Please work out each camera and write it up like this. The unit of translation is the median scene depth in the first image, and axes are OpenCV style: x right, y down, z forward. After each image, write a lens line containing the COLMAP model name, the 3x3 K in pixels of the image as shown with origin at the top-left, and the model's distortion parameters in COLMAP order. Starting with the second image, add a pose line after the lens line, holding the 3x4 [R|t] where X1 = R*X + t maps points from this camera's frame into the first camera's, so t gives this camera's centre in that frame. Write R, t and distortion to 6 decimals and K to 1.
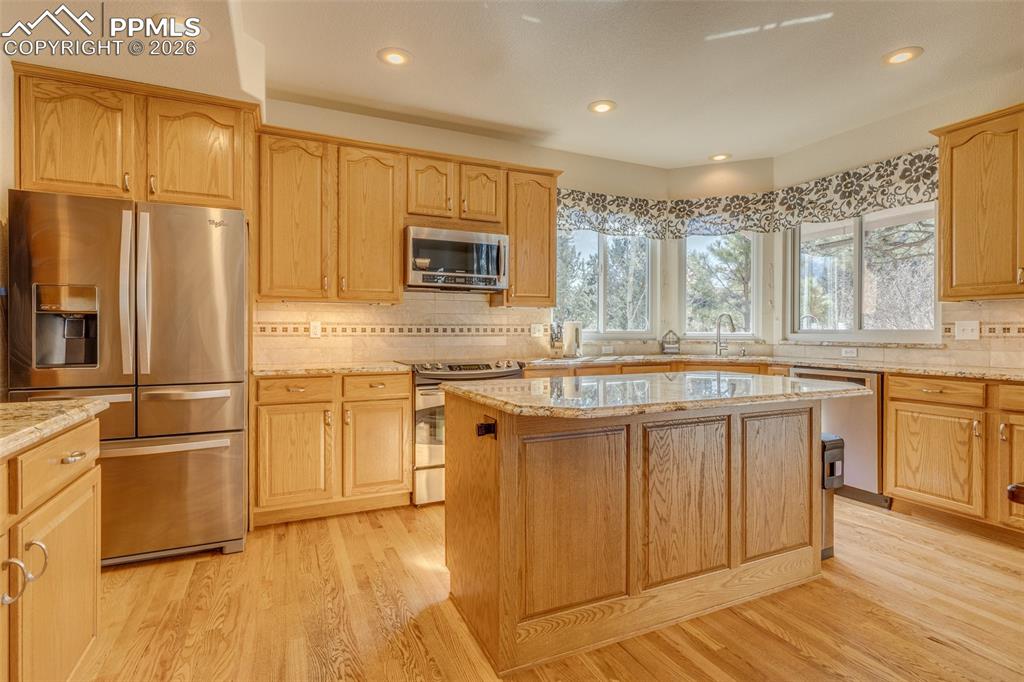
lens RADIAL K [[503.1, 0, 514.9], [0, 503.1, 334.9], [0, 0, 1]] dist [-0.000812, 0.000124]
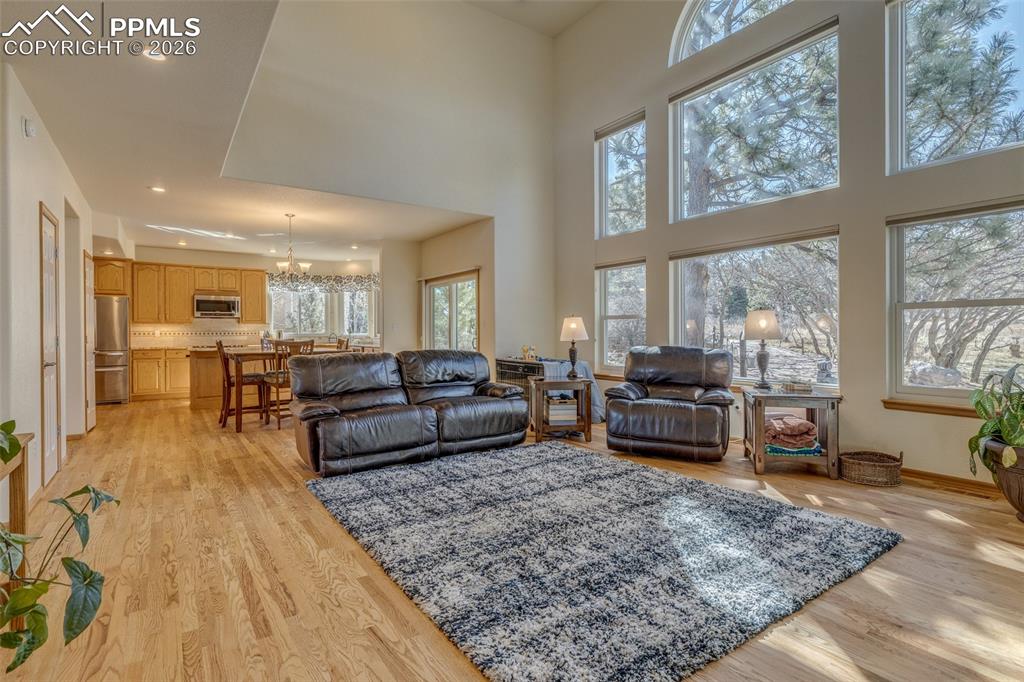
lens RADIAL K [[503.1, 0, 514.9], [0, 503.1, 334.9], [0, 0, 1]] dist [-0.000812, 0.000124]
pose [[0.985921, -0.008817, 0.166979, 0.997427], [0.008972, 0.999960, -0.000170, 0.013341], [-0.166971, 0.001666, 0.985960, -1.883591]]
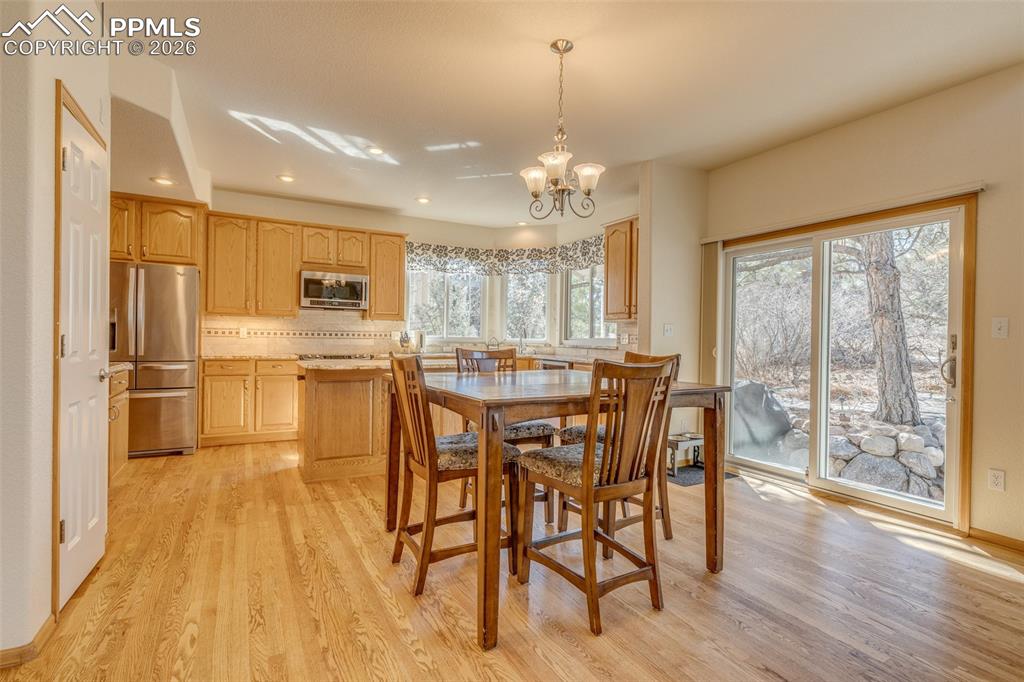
lens RADIAL K [[491.2, 0, 502.3], [0, 491.2, 341.4], [0, 0, 1]] dist [0.000586, -0.000082]
pose [[0.998615, 0.013717, 0.050798, 0.351023], [-0.013792, 0.999904, 0.001127, 0.003317], [-0.050777, -0.001826, 0.998708, -0.609453]]
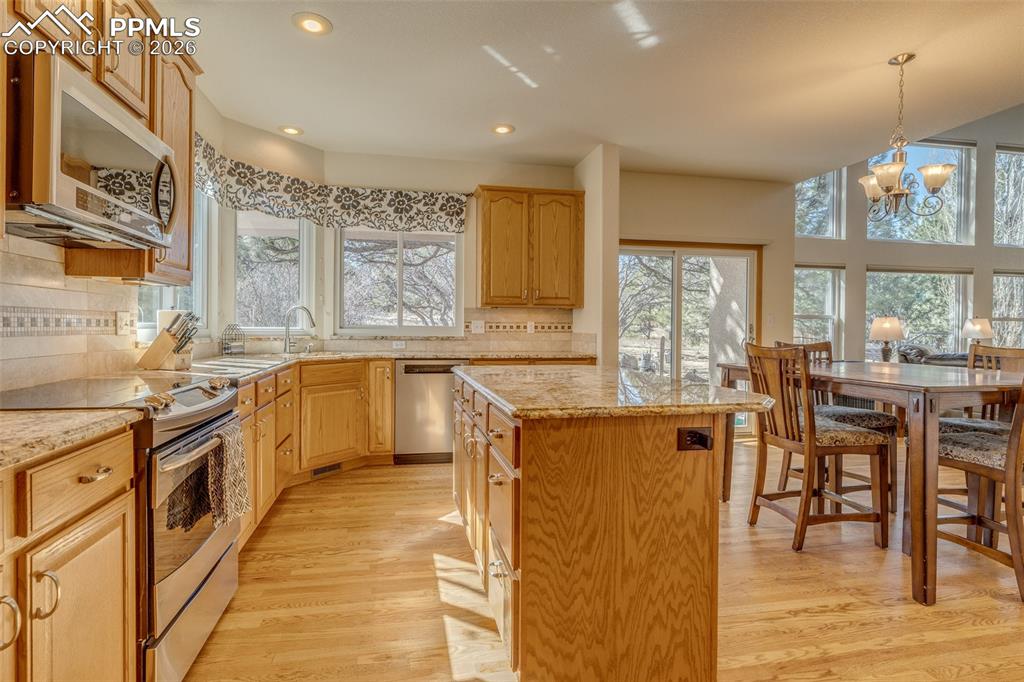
lens RADIAL K [[516.6, 0, 473.4], [0, 516.6, 335.7], [0, 0, 1]] dist [-0.005652, -0.000732]
pose [[0.251879, -0.013798, 0.967660, -0.509257], [-0.002254, 0.999887, 0.014844, -0.005483], [-0.967756, -0.005920, 0.251820, 0.577862]]
